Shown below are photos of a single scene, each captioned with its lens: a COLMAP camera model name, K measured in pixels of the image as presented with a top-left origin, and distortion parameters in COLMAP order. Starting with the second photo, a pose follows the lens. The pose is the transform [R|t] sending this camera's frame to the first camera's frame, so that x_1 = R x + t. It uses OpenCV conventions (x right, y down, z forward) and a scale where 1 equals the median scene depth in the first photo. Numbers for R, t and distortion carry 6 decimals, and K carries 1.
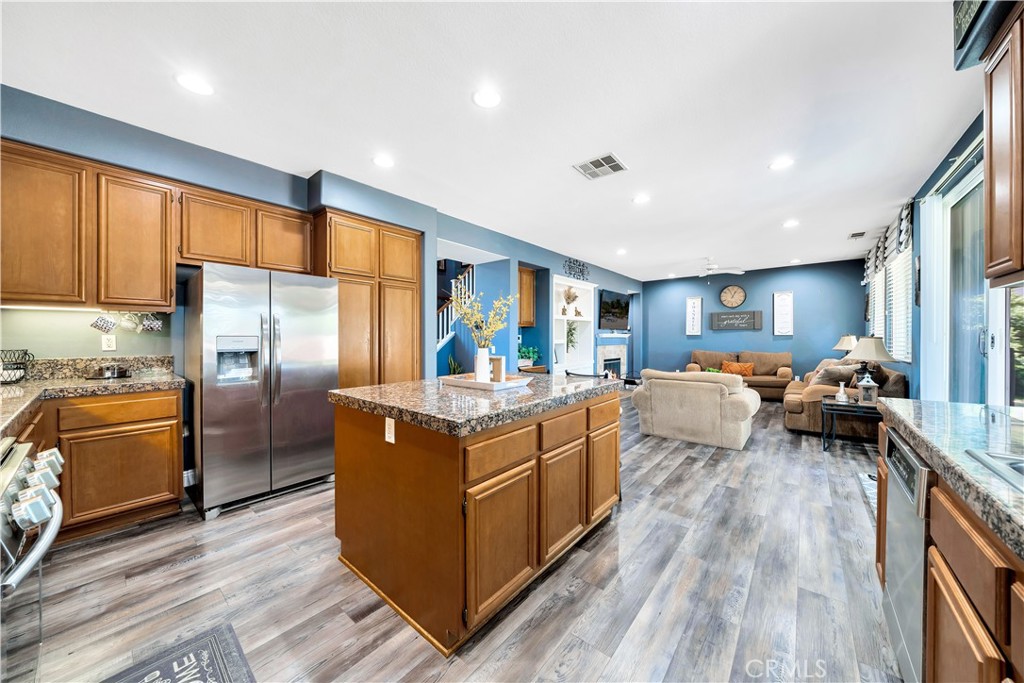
lens RADIAL K [[349.1, 0, 506.0], [0, 349.1, 330.0], [0, 0, 1]] dist [-0.009803, 0.002461]
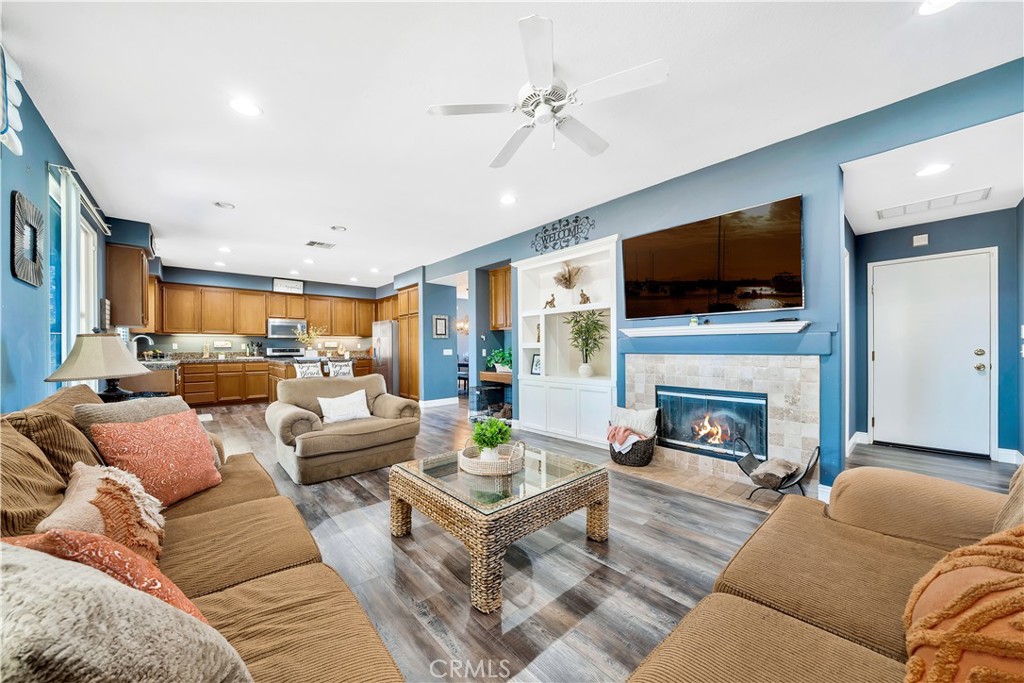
lens RADIAL K [[352.4, 0, 507.1], [0, 352.4, 343.4], [0, 0, 1]] dist [-0.014021, 0.002744]
pose [[-0.122968, -0.012374, -0.992333, 2.313795], [0.025785, 0.999545, -0.015659, 0.100034], [0.992076, -0.027513, -0.122593, 2.616686]]
